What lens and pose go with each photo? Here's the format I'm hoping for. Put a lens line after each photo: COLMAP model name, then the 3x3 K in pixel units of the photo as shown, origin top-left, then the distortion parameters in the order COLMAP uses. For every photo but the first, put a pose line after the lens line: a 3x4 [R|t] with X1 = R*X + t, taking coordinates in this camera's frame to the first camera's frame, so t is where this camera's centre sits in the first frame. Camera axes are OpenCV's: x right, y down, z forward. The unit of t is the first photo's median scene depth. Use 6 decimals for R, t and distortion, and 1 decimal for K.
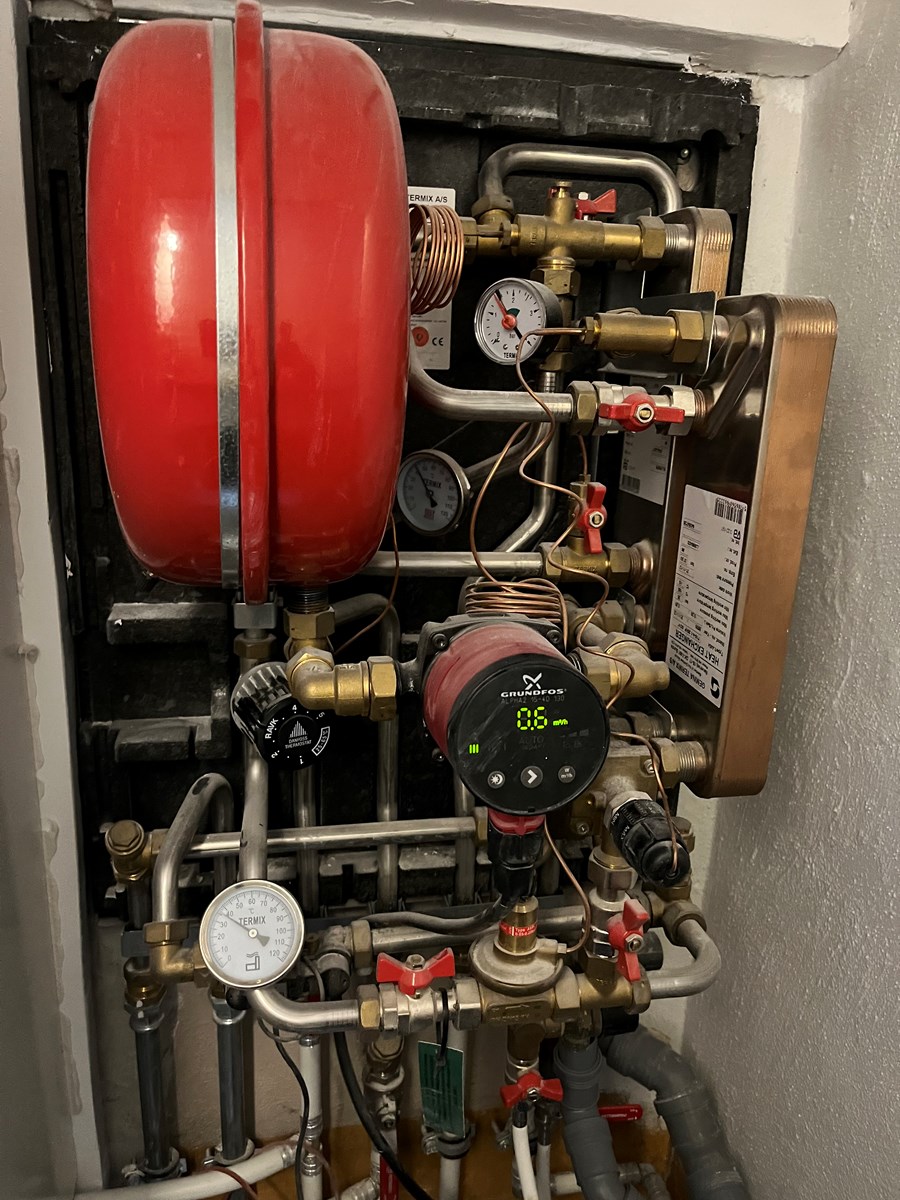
lens RADIAL K [[920.8, 0, 451.9], [0, 920.8, 603.6], [0, 0, 1]] dist [0.031483, -0.045297]
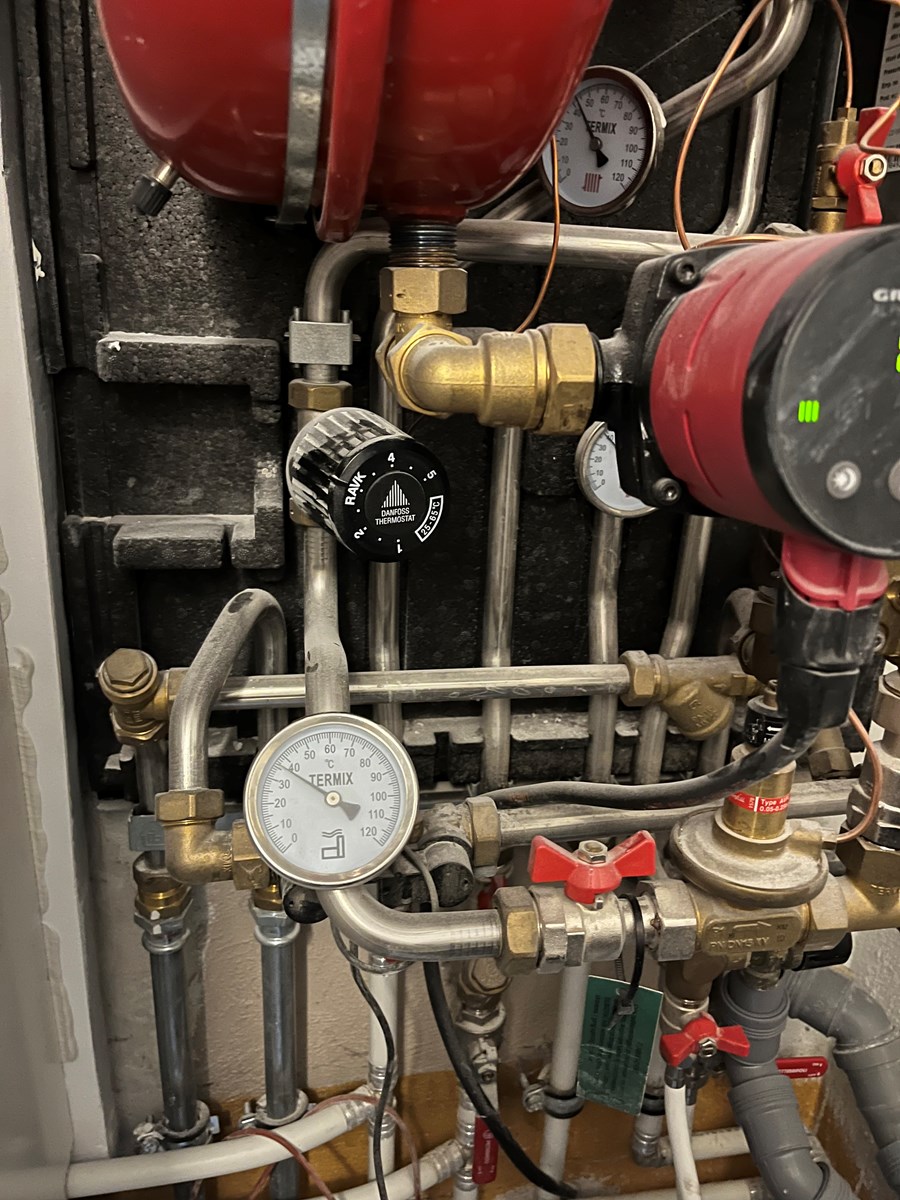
lens RADIAL K [[920.8, 0, 477.7], [0, 920.8, 593.3], [0, 0, 1]] dist [0.031483, -0.045297]
pose [[0.999898, 0.014290, -0.000322, -0.095705], [-0.014243, 0.997993, 0.061708, 0.143941], [0.001203, -0.061697, 0.998094, 0.318187]]
